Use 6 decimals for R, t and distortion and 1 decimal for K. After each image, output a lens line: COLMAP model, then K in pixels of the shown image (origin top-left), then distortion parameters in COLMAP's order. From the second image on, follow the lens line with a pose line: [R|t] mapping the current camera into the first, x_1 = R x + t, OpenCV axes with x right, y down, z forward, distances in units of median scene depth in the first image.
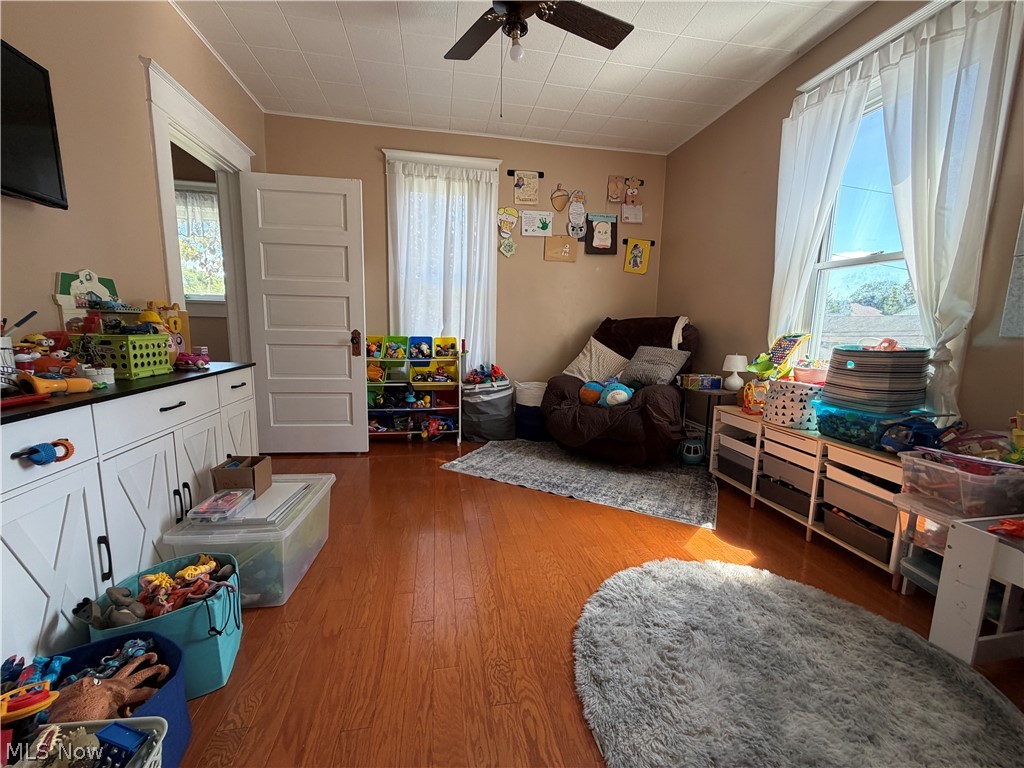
lens RADIAL K [[408.7, 0, 513.2], [0, 408.7, 386.3], [0, 0, 1]] dist [-0.000507, 0.000211]
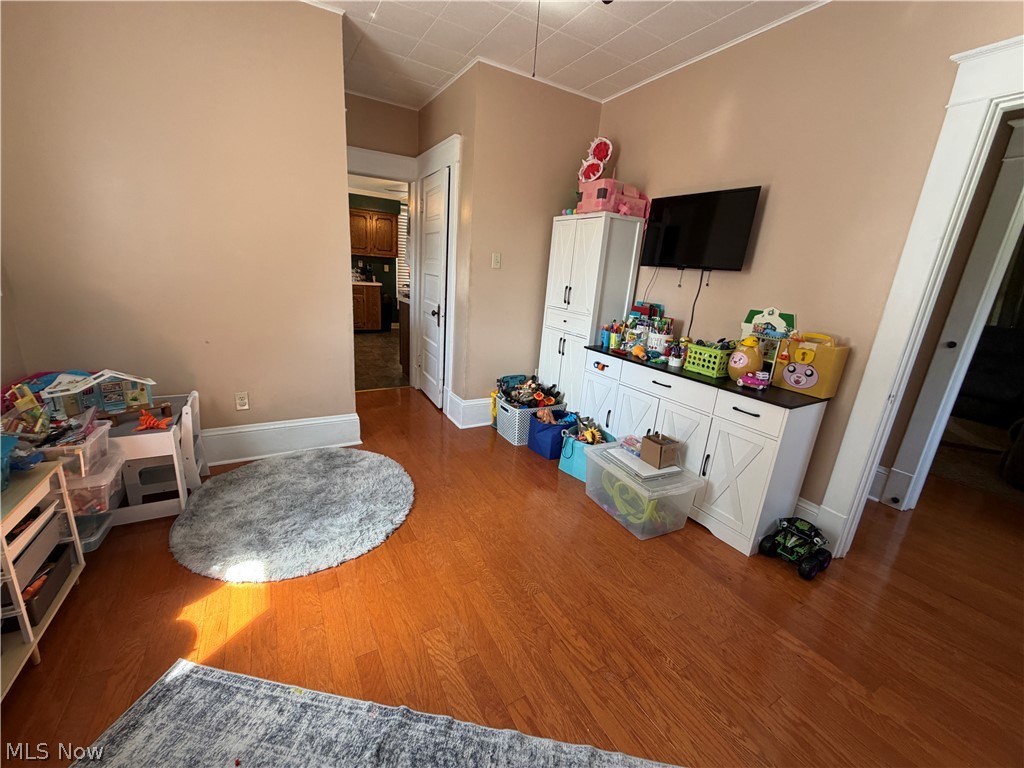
lens RADIAL K [[408.7, 0, 516.4], [0, 408.7, 382.3], [0, 0, 1]] dist [-0.000507, 0.000211]
pose [[-0.936438, 0.011505, -0.350643, 0.293419], [-0.132481, 0.913867, 0.383791, -0.482319], [0.324857, 0.405850, -0.854256, 2.060648]]
